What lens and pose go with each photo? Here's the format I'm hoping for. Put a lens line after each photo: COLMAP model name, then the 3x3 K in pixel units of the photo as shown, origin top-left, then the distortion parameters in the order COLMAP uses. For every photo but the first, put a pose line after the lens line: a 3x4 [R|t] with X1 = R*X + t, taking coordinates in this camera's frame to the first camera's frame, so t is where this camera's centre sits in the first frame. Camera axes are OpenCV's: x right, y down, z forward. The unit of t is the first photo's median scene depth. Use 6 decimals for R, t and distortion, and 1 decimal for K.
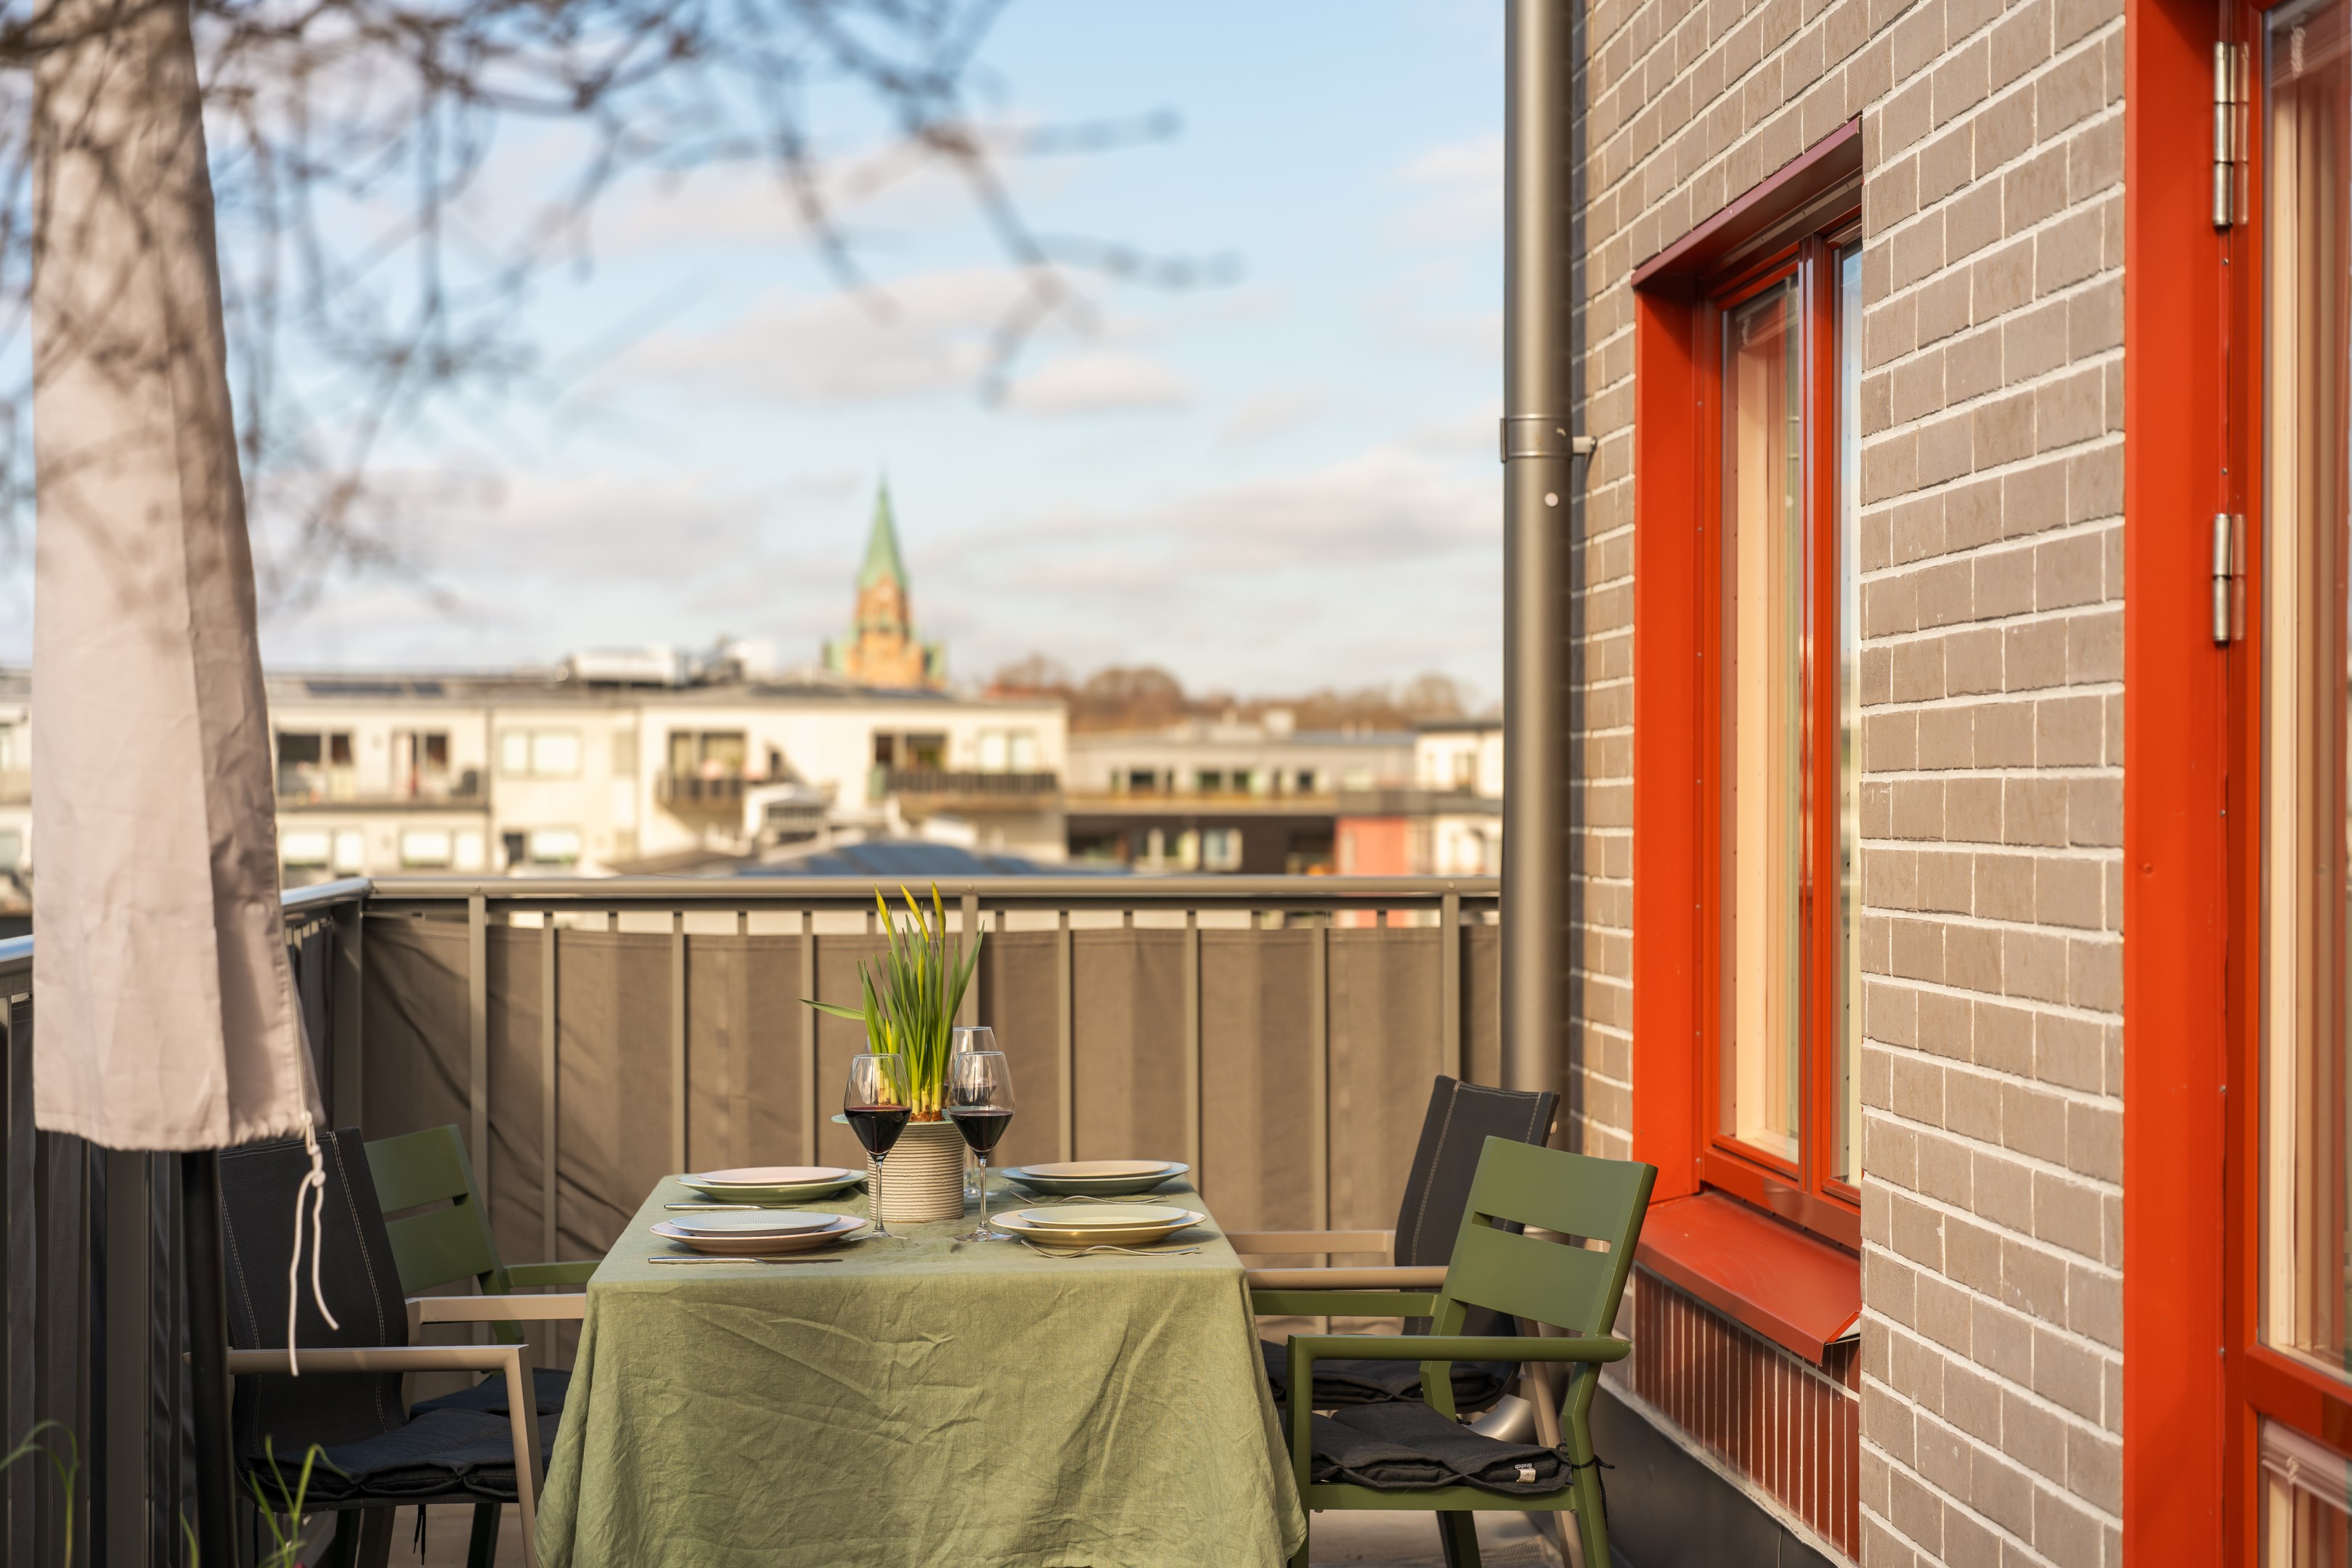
lens RADIAL K [[4210.1, 0, 1173.5], [0, 4210.1, 794.6], [0, 0, 1]] dist [-0.039014, 0.000000]
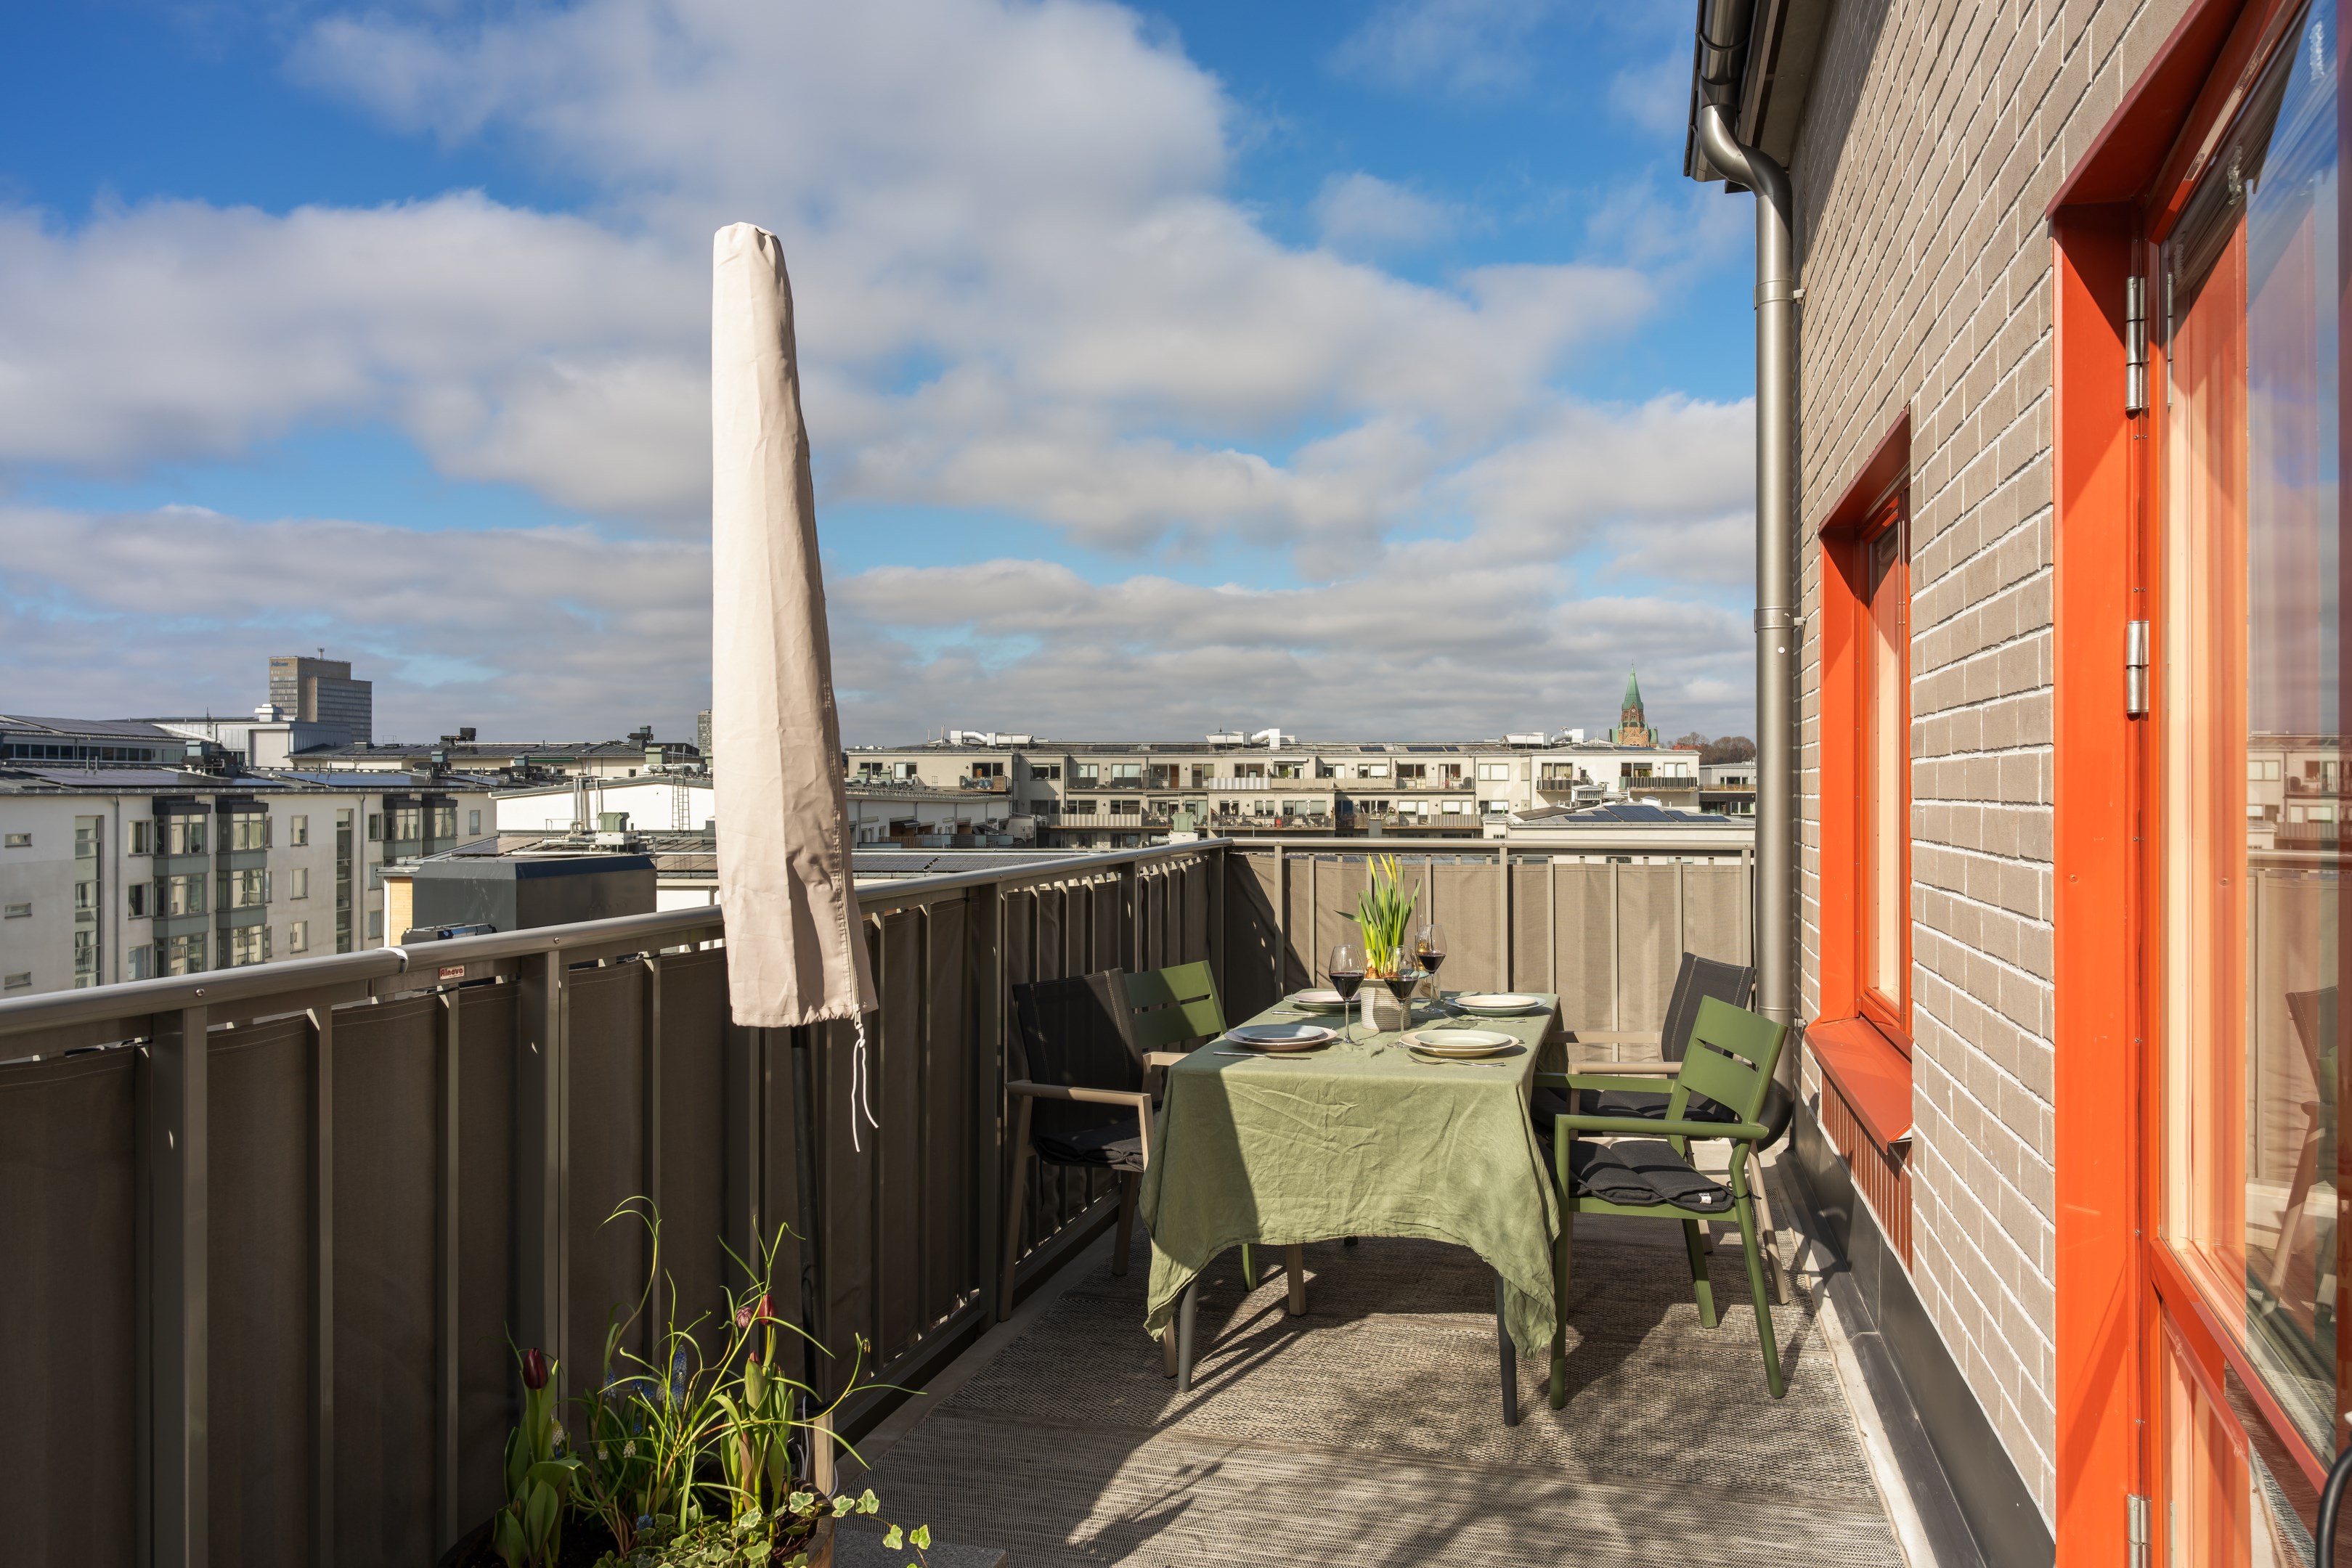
lens RADIAL K [[1526.3, 0, 1176.6], [0, 1526.3, 780.1], [0, 0, 1]] dist [-0.000651, -0.002196]
pose [[0.936064, -0.003896, -0.351807, 0.094755], [0.002298, 0.999985, -0.004959, -0.009393], [0.351821, 0.003834, 0.936059, 0.304720]]
